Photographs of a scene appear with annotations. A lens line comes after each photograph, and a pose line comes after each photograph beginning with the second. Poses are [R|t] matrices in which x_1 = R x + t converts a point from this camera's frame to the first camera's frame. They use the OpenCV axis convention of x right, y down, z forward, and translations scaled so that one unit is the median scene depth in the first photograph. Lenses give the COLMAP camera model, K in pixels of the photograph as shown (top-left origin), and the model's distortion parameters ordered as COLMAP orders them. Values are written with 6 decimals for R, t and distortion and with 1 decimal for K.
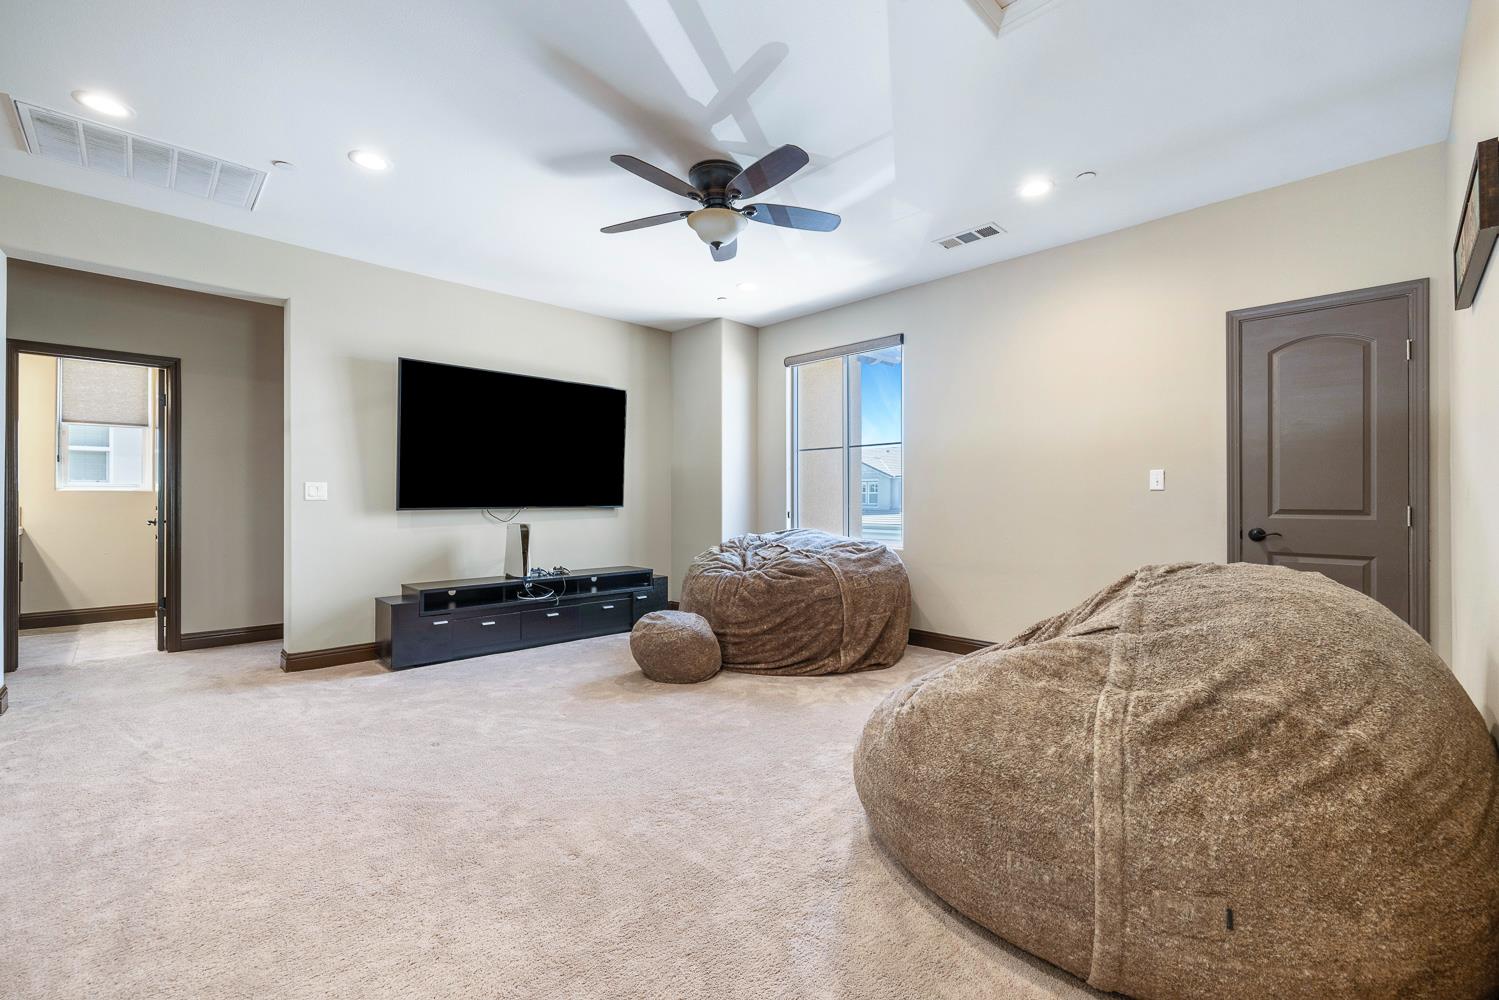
lens RADIAL K [[639.8, 0, 744.8], [0, 639.8, 494.6], [0, 0, 1]] dist [0.001046, 0.000132]
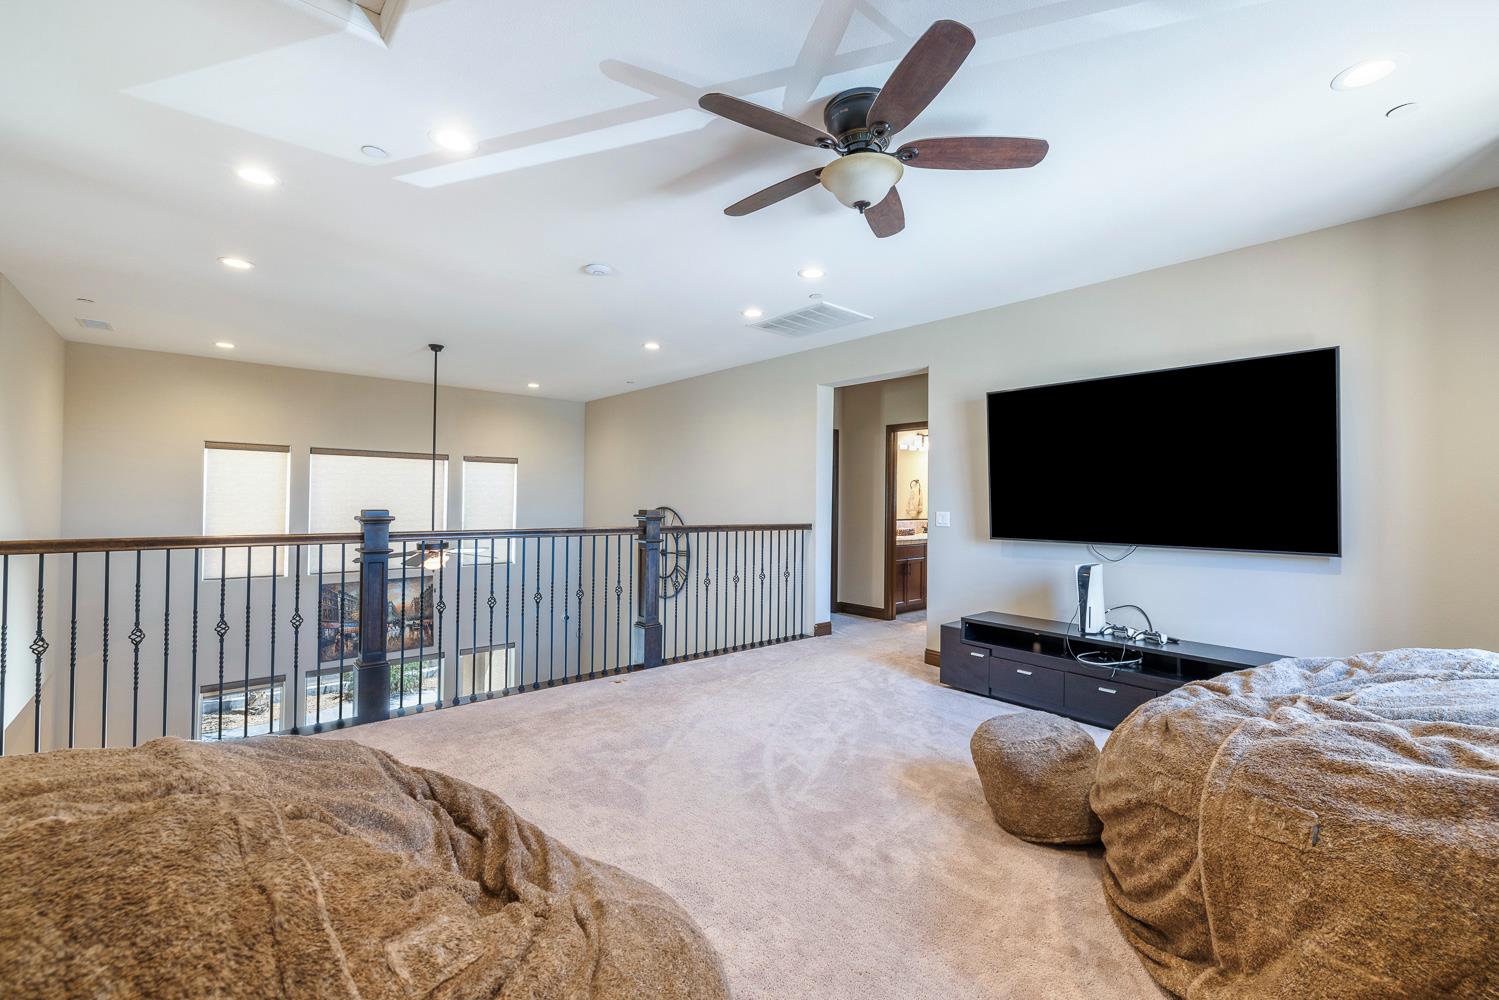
lens RADIAL K [[630.2, 0, 746.1], [0, 630.2, 500.6], [0, 0, 1]] dist [0.000823, 0.000195]
pose [[-0.059137, -0.001014, -0.998249, 0.535679], [-0.002064, 0.999997, -0.000894, -0.039144], [0.998248, 0.002007, -0.059139, 0.708273]]
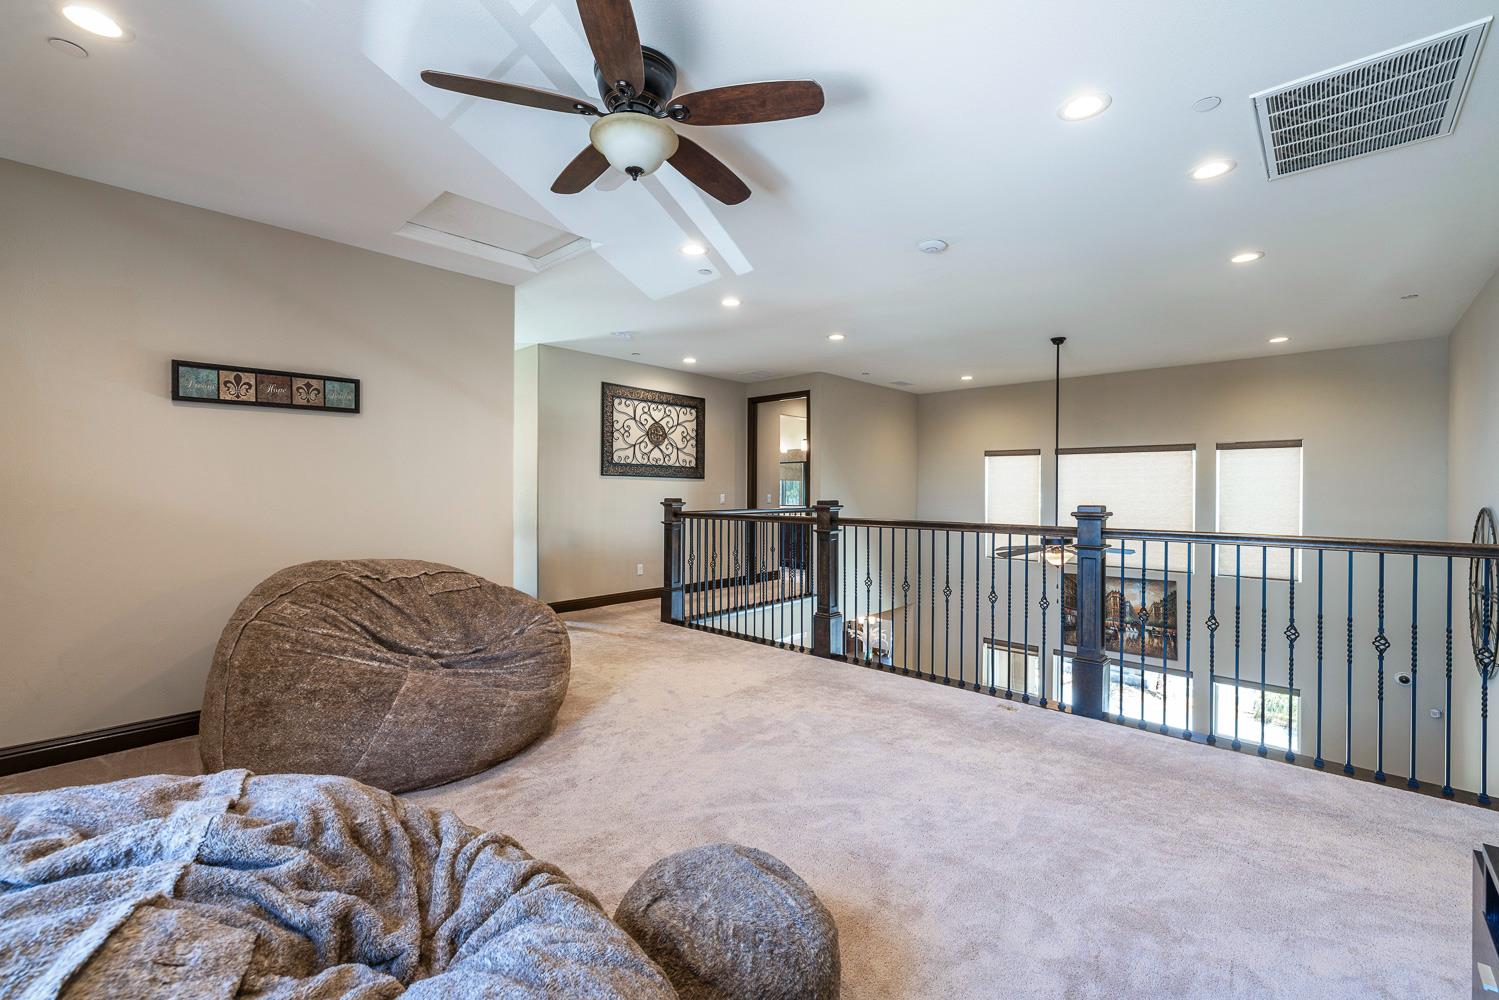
lens RADIAL K [[630.2, 0, 746.1], [0, 630.2, 500.6], [0, 0, 1]] dist [0.000823, 0.000195]
pose [[-0.998345, -0.006995, -0.057074, -0.092873], [-0.007436, 0.999944, 0.007523, -0.033263], [0.057018, 0.007935, -0.998342, 1.311843]]
